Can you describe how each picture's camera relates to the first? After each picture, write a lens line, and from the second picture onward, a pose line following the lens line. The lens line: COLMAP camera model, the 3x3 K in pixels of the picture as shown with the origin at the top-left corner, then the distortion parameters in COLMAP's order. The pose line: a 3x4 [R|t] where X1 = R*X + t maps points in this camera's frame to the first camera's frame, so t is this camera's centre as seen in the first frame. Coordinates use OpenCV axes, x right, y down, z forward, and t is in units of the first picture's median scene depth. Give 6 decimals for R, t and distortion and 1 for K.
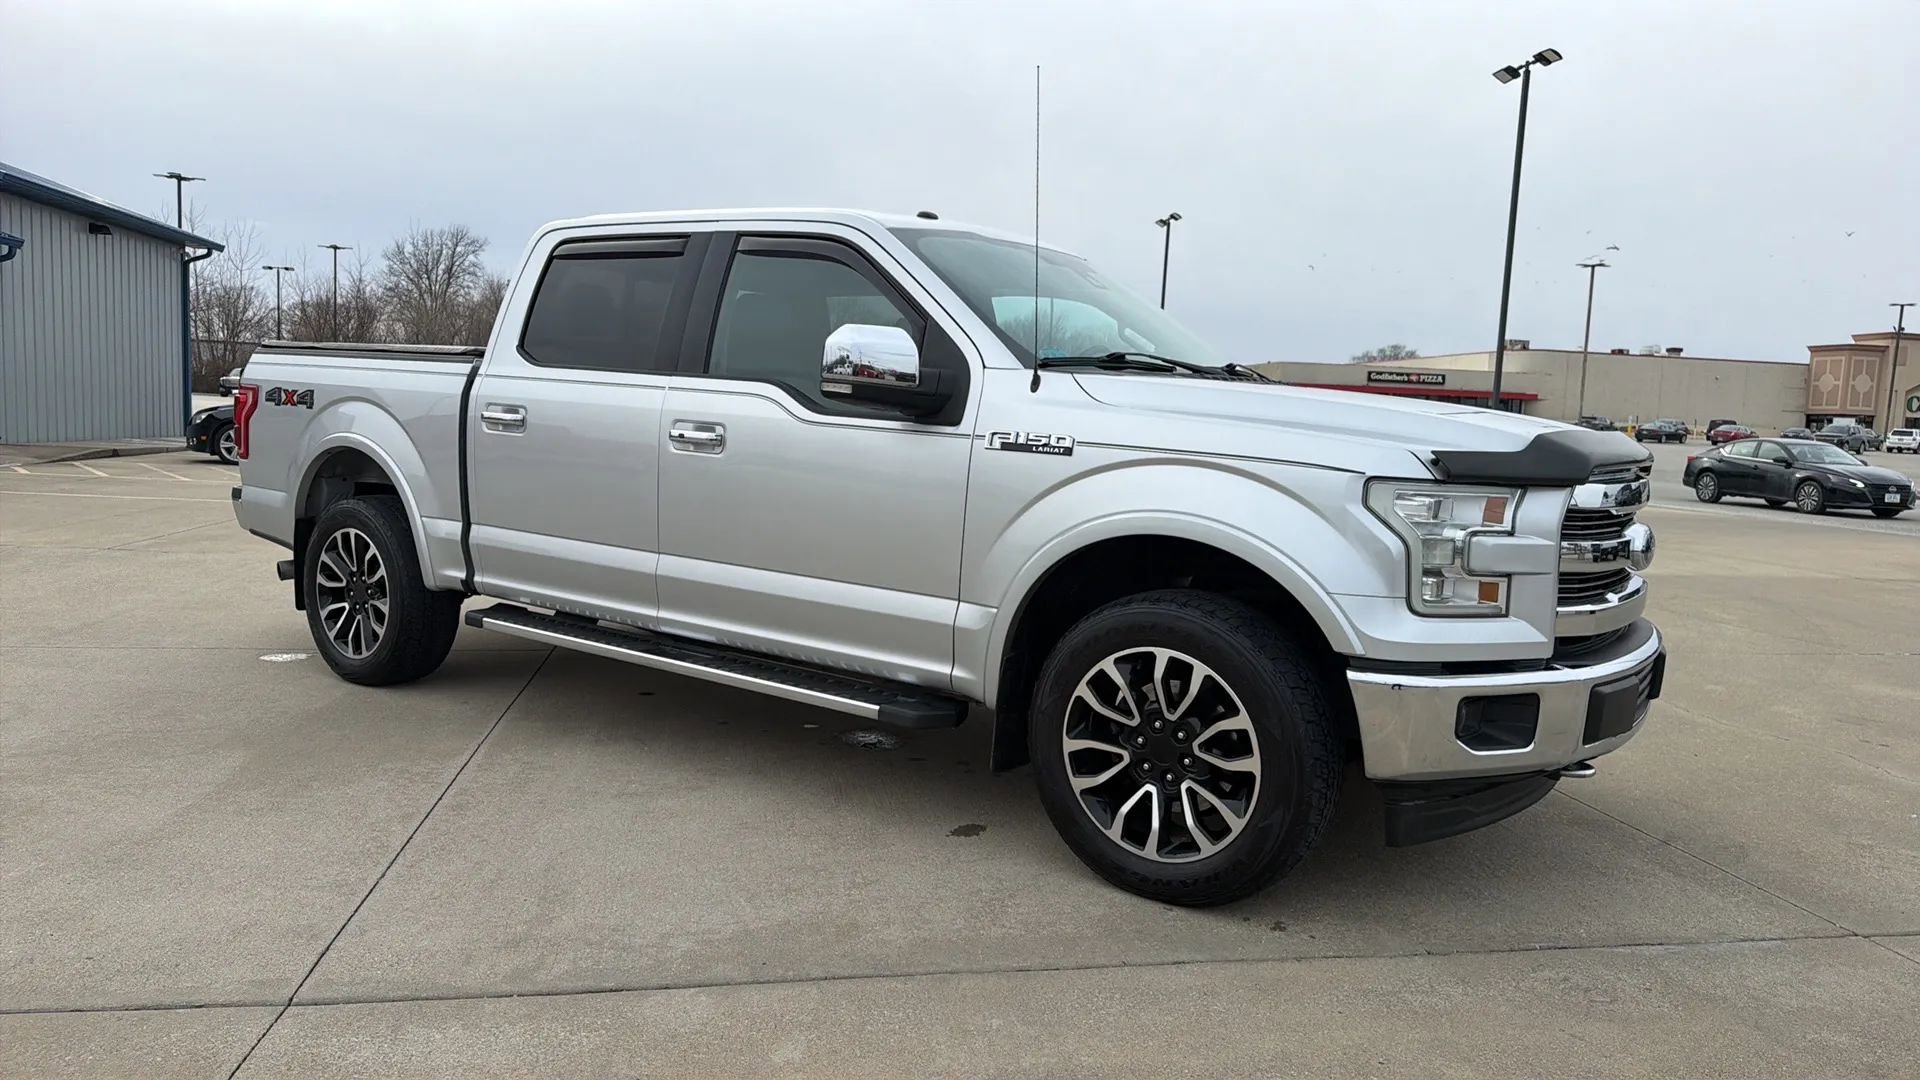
lens RADIAL K [[1276.0, 0, 941.0], [0, 1276.0, 547.3], [0, 0, 1]] dist [0.074395, -0.098567]
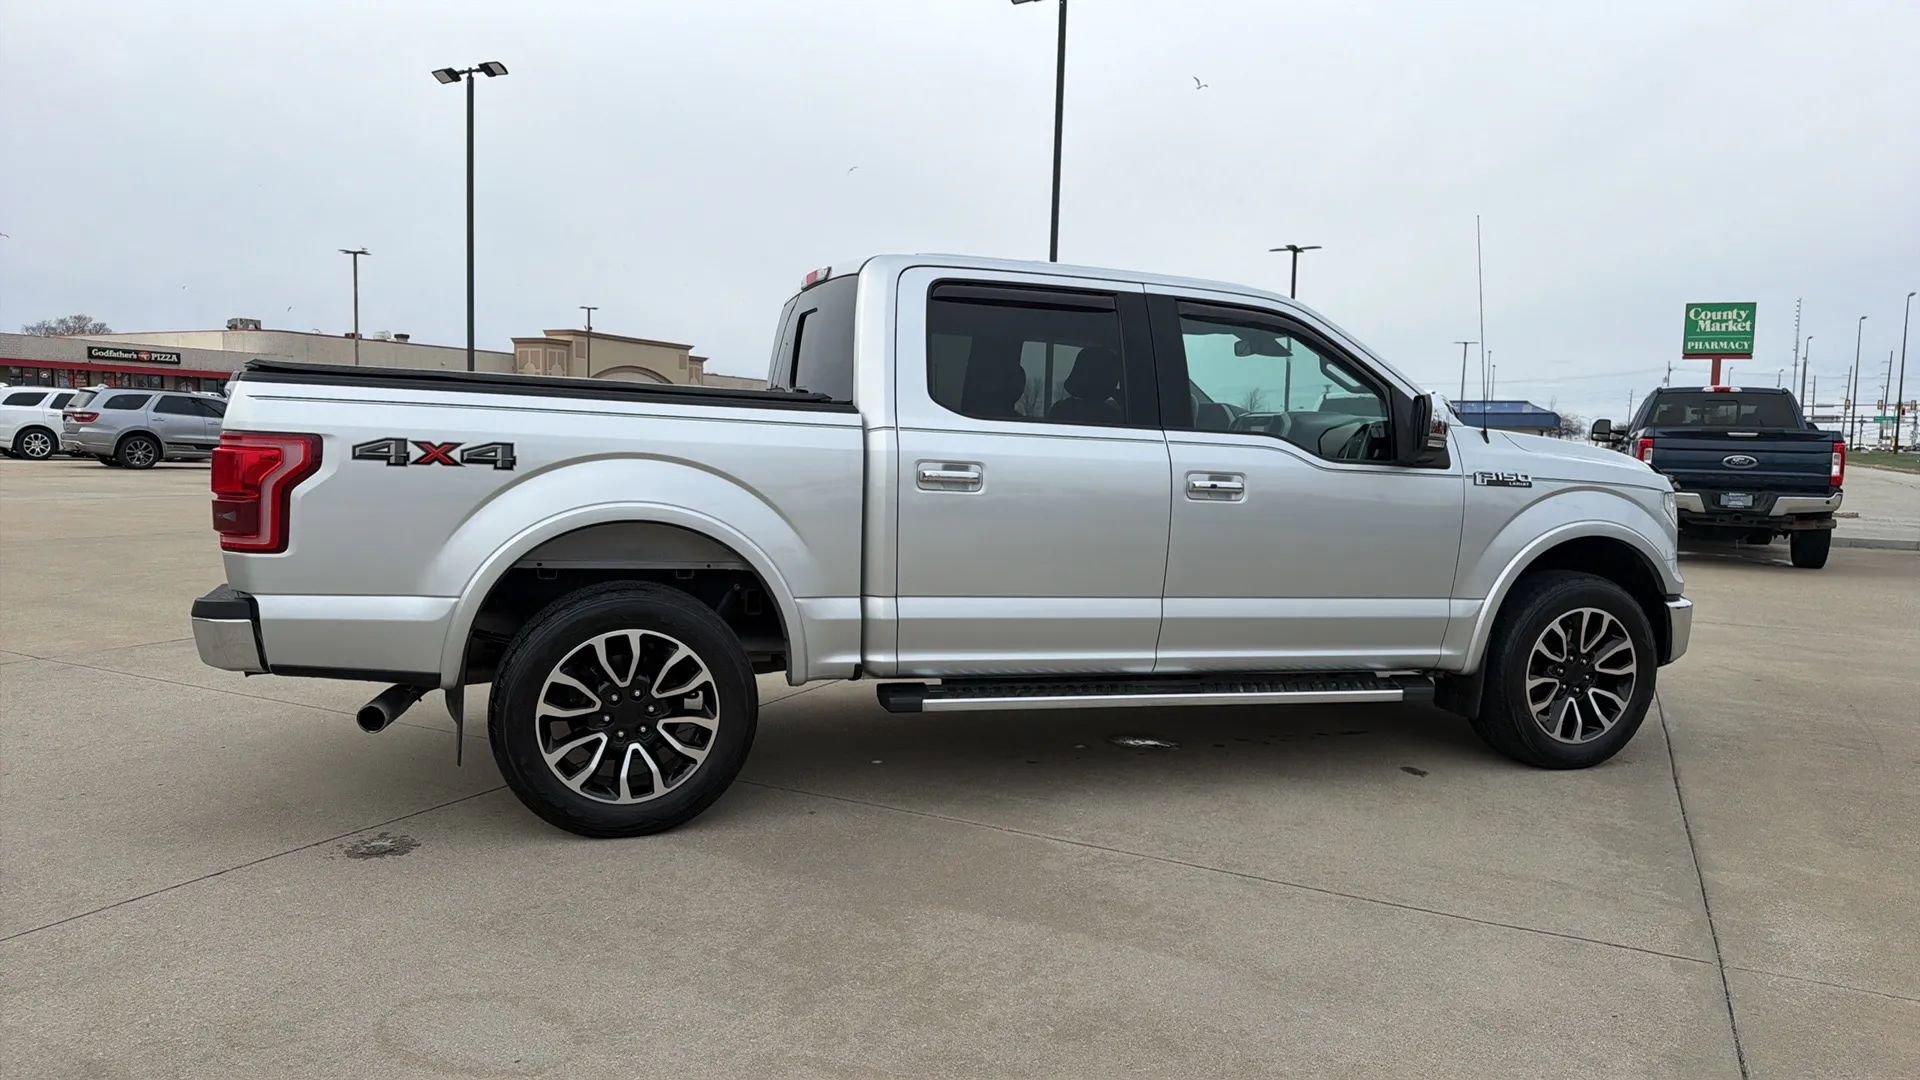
lens RADIAL K [[1276.0, 0, 941.0], [0, 1276.0, 547.3], [0, 0, 1]] dist [0.074395, -0.098567]
pose [[0.591108, -0.092853, 0.801230, -1.297751], [0.080709, 0.995175, 0.055786, -0.122369], [-0.802544, 0.031691, 0.595750, 0.575562]]
